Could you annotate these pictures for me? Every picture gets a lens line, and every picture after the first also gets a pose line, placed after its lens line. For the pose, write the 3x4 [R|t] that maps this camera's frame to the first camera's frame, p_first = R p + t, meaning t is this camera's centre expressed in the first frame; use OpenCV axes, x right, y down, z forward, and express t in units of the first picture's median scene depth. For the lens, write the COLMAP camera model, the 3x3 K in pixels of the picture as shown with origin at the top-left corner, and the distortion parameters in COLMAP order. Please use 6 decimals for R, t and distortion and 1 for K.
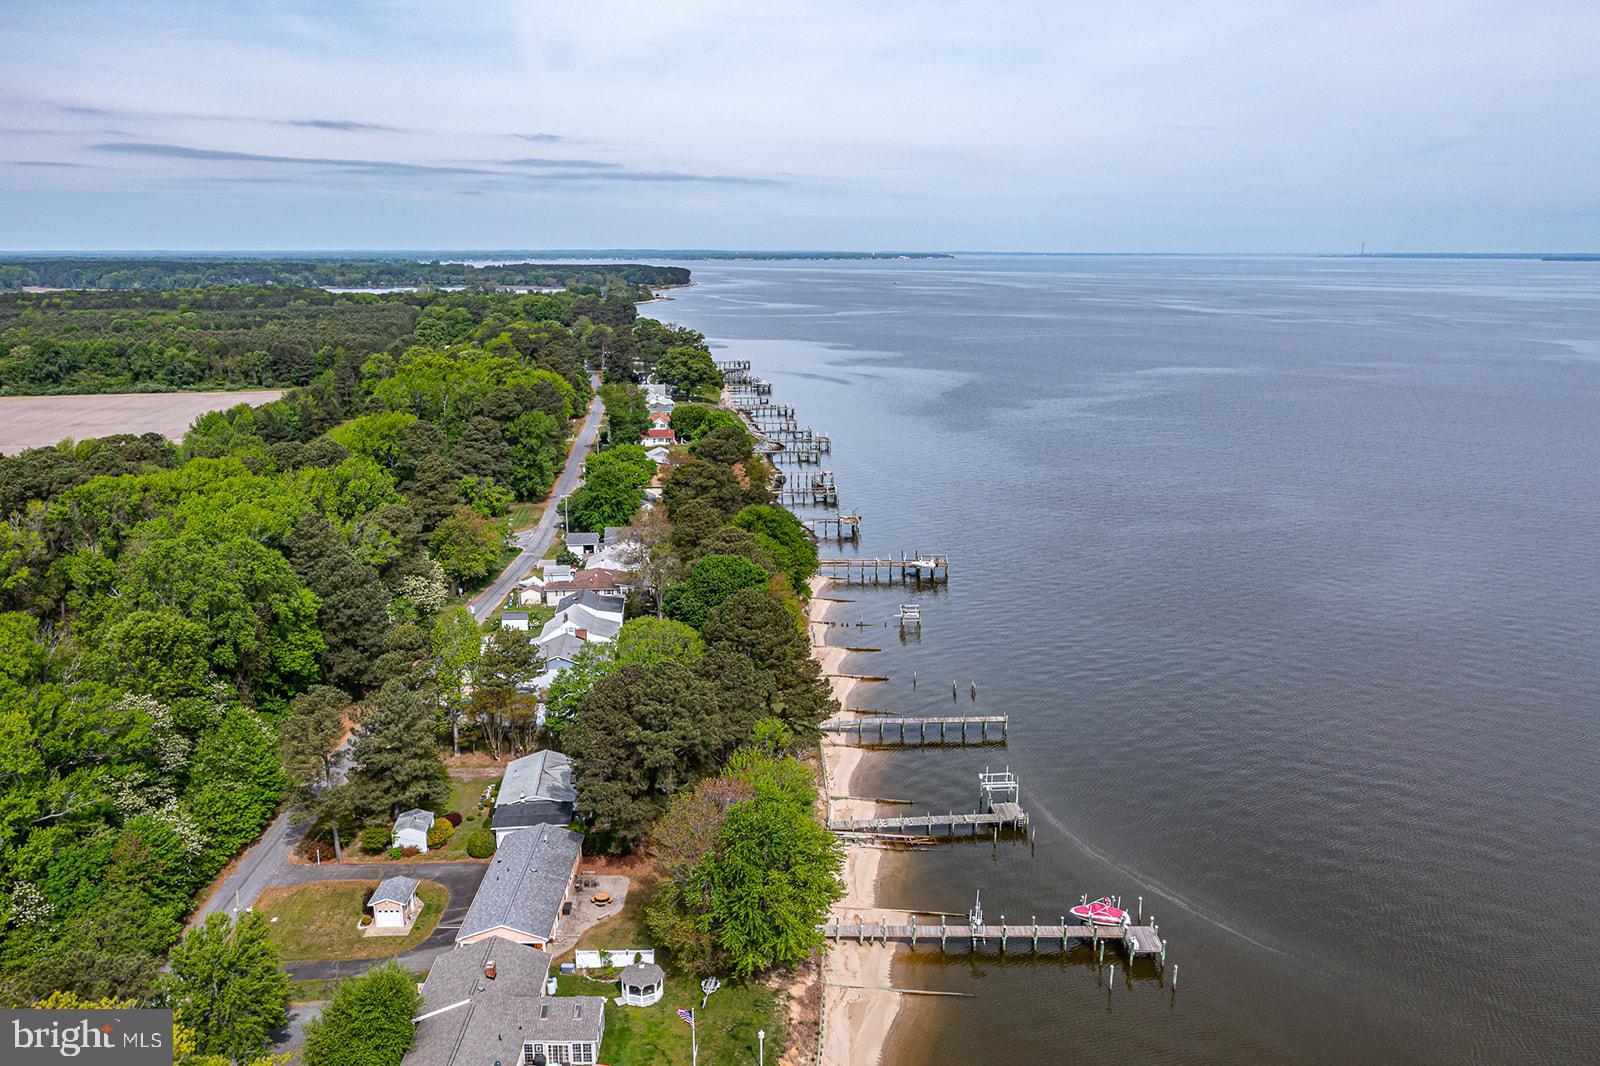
lens RADIAL K [[1301.2, 0, 794.1], [0, 1301.2, 535.0], [0, 0, 1]] dist [-0.018165, 0.006005]
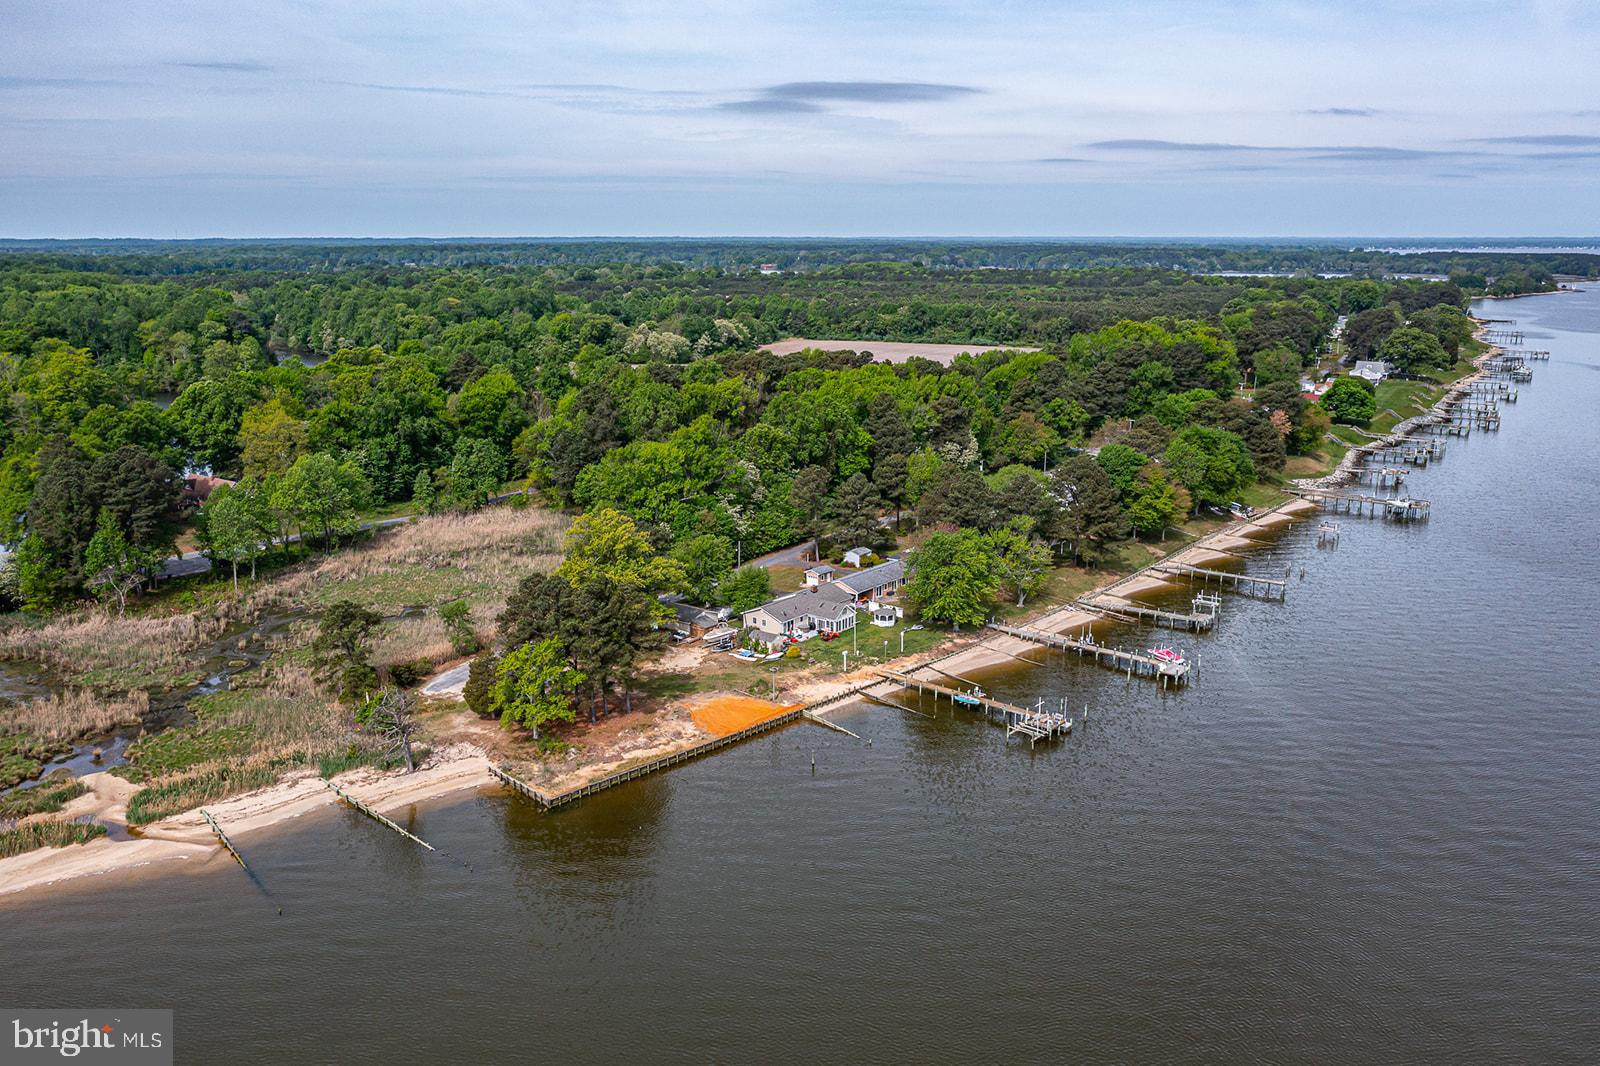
lens RADIAL K [[1301.2, 0, 794.1], [0, 1301.2, 535.0], [0, 0, 1]] dist [-0.018165, 0.006005]
pose [[0.764862, 0.142125, -0.628320, 0.844609], [-0.136022, 0.988999, 0.058129, 0.114440], [0.629670, 0.041005, 0.775780, -0.507129]]
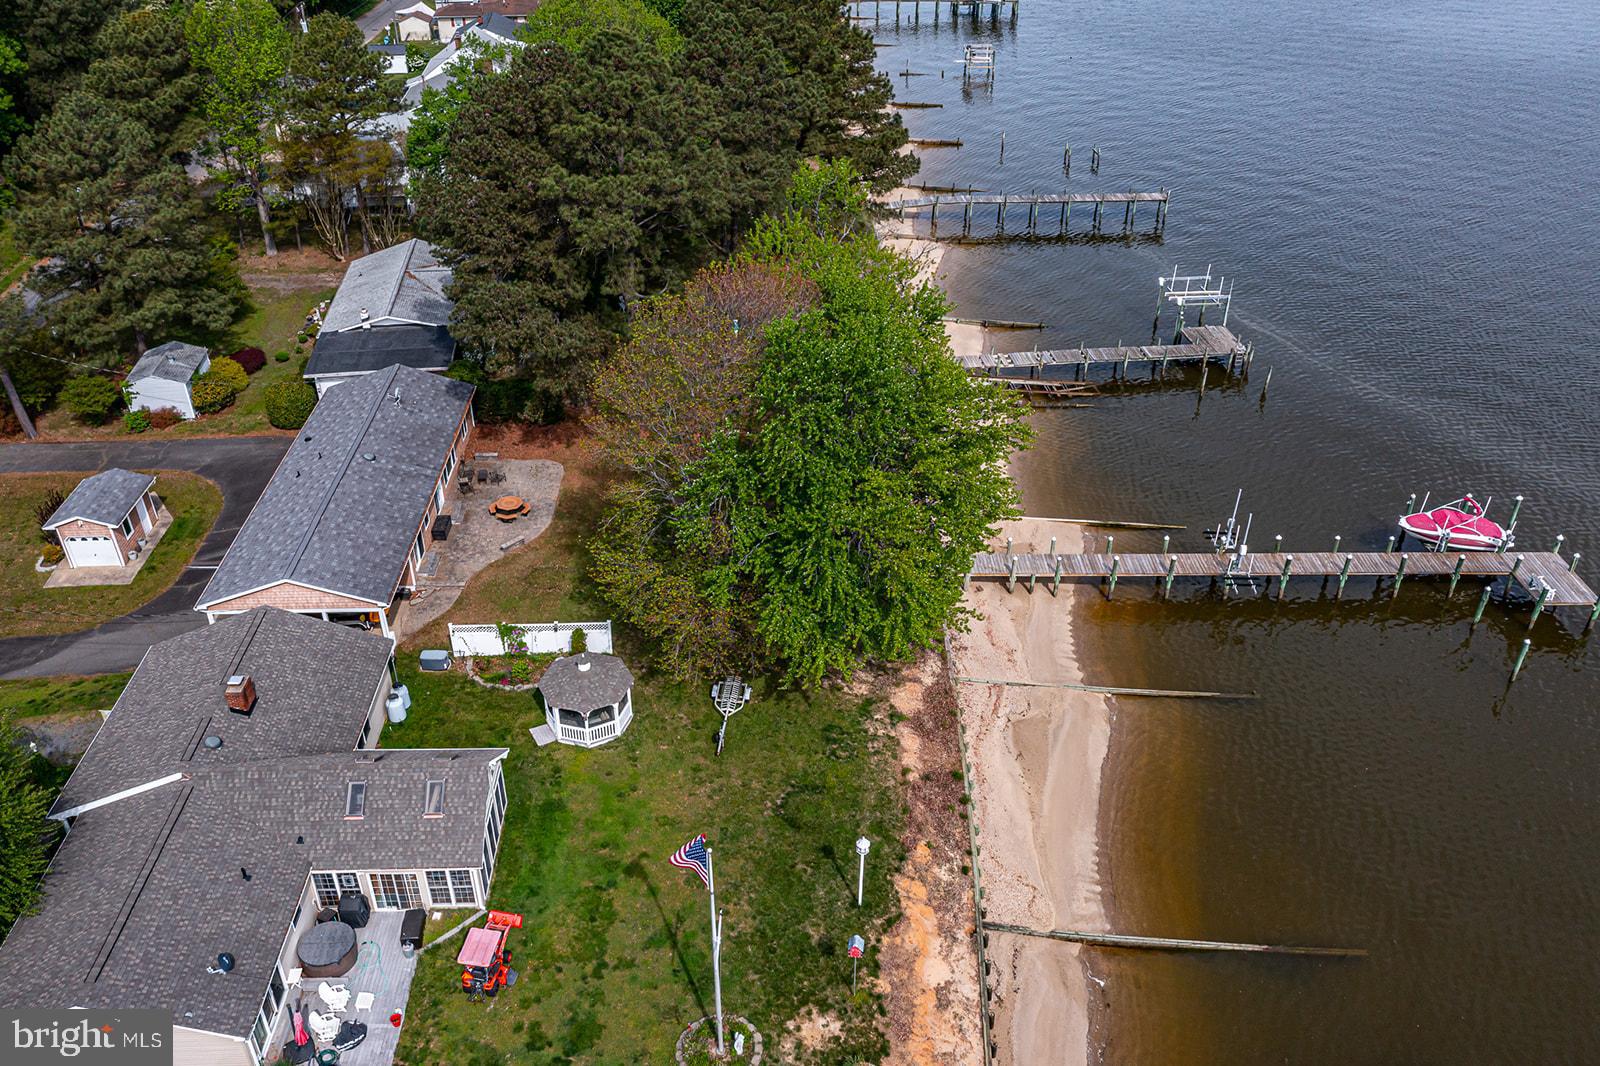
lens RADIAL K [[1275.6, 0, 797.2], [0, 1275.6, 531.1], [0, 0, 1]] dist [-0.025626, 0.022895]
pose [[0.999585, -0.009523, 0.027172, -0.045906], [-0.000406, 0.938973, 0.343991, 0.111856], [-0.028789, -0.343860, 0.938580, 0.508257]]
